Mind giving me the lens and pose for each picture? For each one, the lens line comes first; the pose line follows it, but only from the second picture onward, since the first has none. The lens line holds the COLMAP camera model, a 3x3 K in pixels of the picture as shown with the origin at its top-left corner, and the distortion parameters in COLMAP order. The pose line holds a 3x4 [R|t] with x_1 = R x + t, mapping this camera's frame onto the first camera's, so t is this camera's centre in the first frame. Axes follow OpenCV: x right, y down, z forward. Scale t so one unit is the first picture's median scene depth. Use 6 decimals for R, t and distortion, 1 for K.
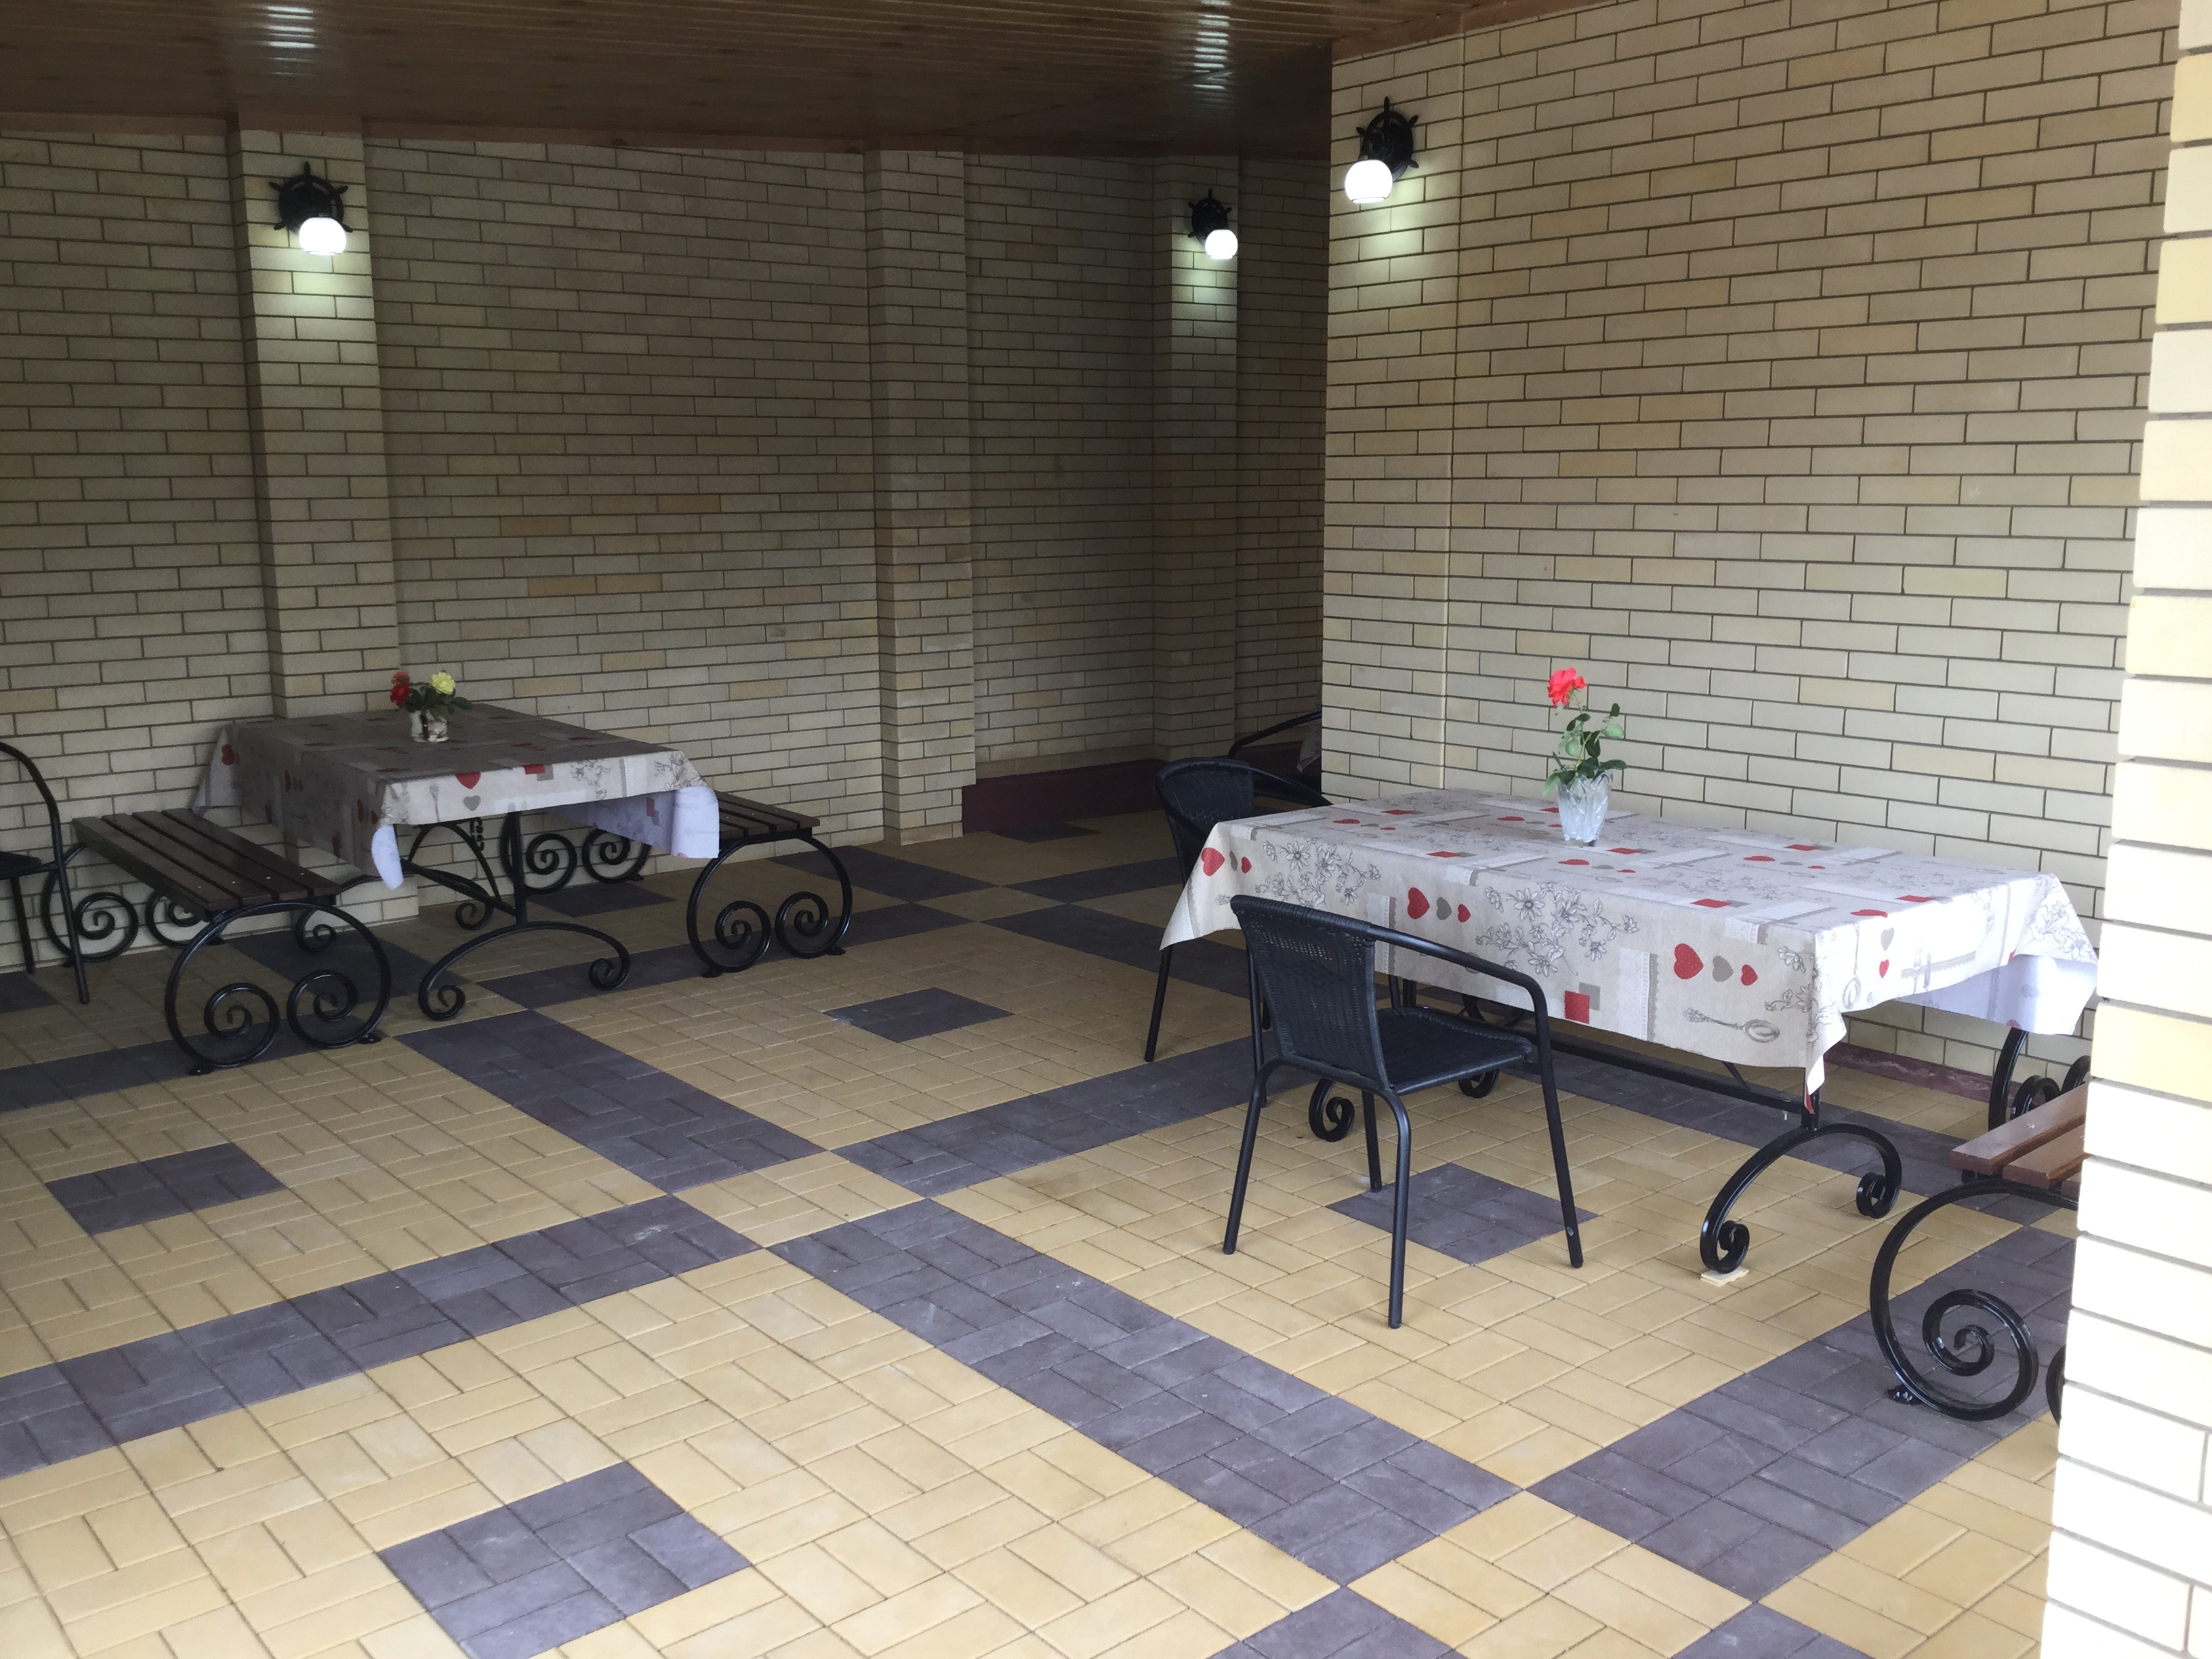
lens RADIAL K [[1983.2, 0, 1126.7], [0, 1983.2, 824.5], [0, 0, 1]] dist [0.009066, -0.059242]
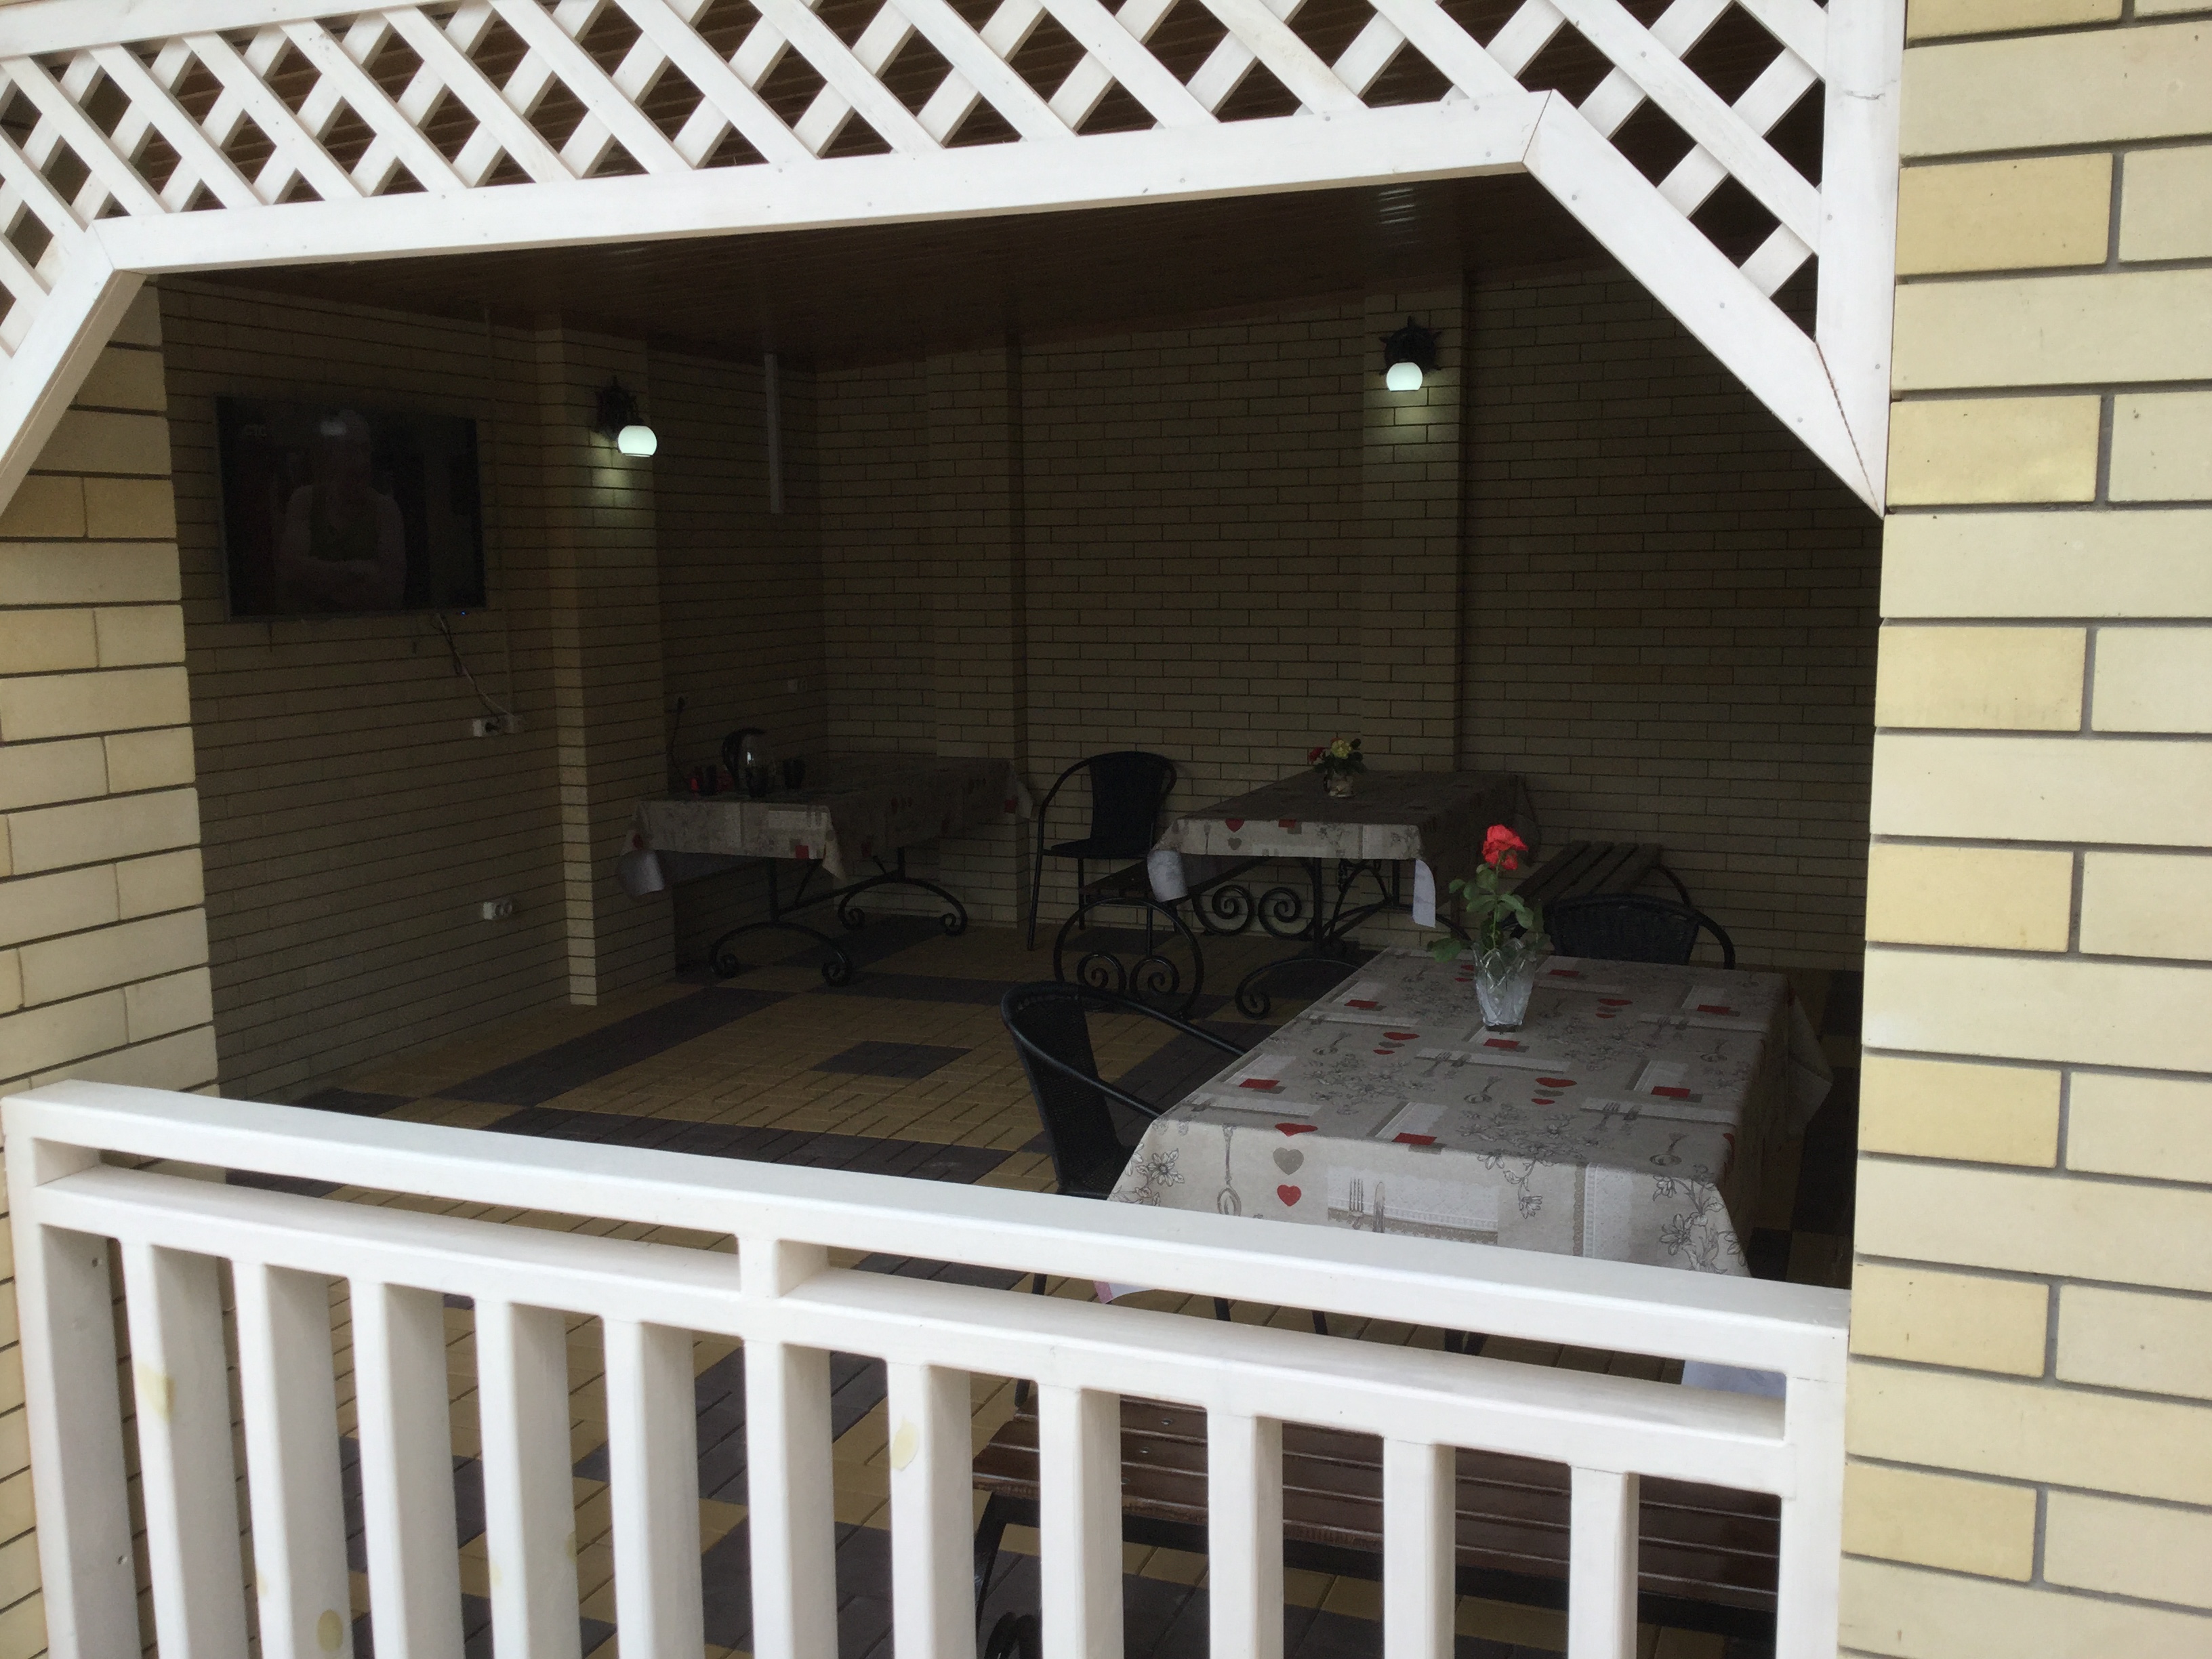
lens RADIAL K [[1983.2, 0, 1122.0], [0, 1983.2, 836.3], [0, 0, 1]] dist [0.009066, -0.059242]
pose [[0.461149, 0.121079, -0.879023, 0.641334], [-0.142936, 0.987845, 0.061082, -0.071742], [0.875735, 0.097476, 0.472850, 0.314170]]
